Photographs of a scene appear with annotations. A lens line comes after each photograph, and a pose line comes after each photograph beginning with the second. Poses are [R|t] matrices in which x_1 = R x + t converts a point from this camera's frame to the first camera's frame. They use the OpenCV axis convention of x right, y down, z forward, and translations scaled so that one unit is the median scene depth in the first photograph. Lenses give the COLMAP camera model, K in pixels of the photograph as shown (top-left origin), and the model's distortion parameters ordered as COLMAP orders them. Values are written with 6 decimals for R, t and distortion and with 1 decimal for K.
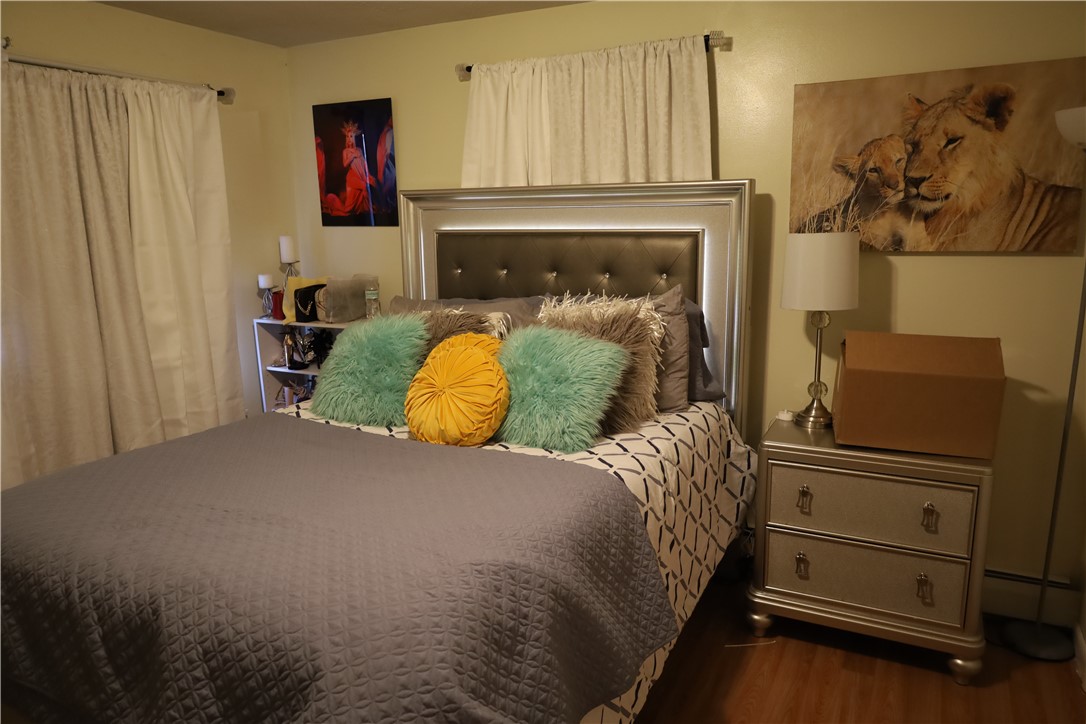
lens RADIAL K [[742.3, 0, 542.6], [0, 742.3, 362.5], [0, 0, 1]] dist [-0.018640, 0.008435]
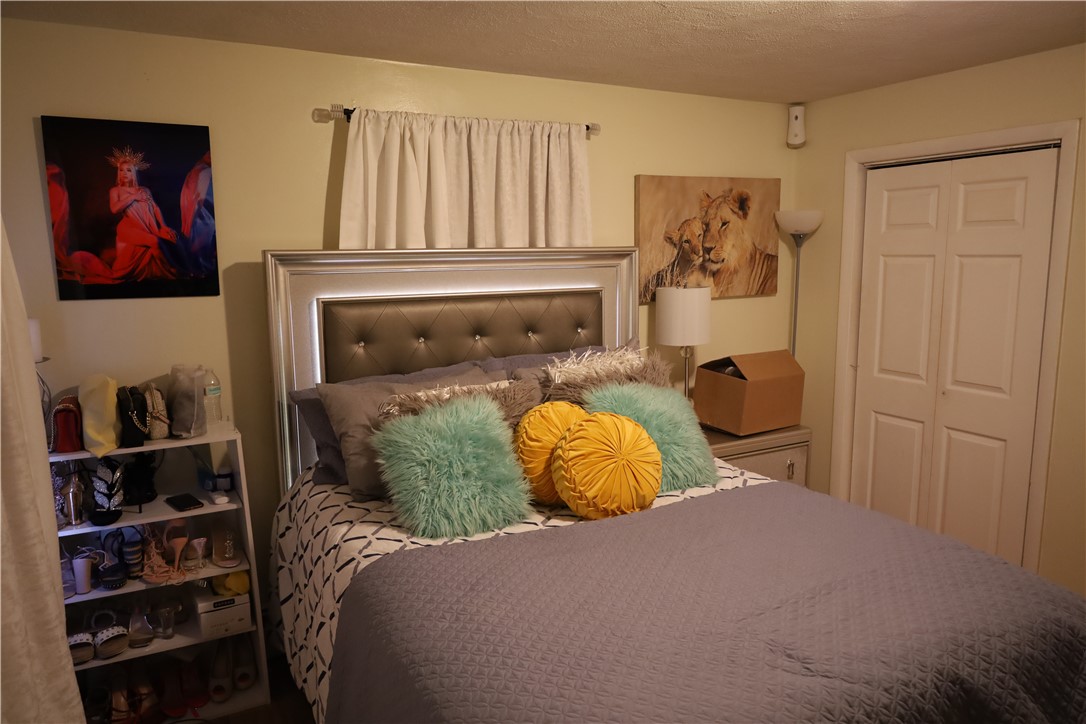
lens RADIAL K [[742.3, 0, 544.1], [0, 742.3, 360.2], [0, 0, 1]] dist [-0.018640, 0.008435]
pose [[0.570640, -0.113332, 0.813342, -0.864726], [0.163672, 0.986256, 0.022594, -0.115103], [-0.804724, 0.120229, 0.581347, 0.430512]]
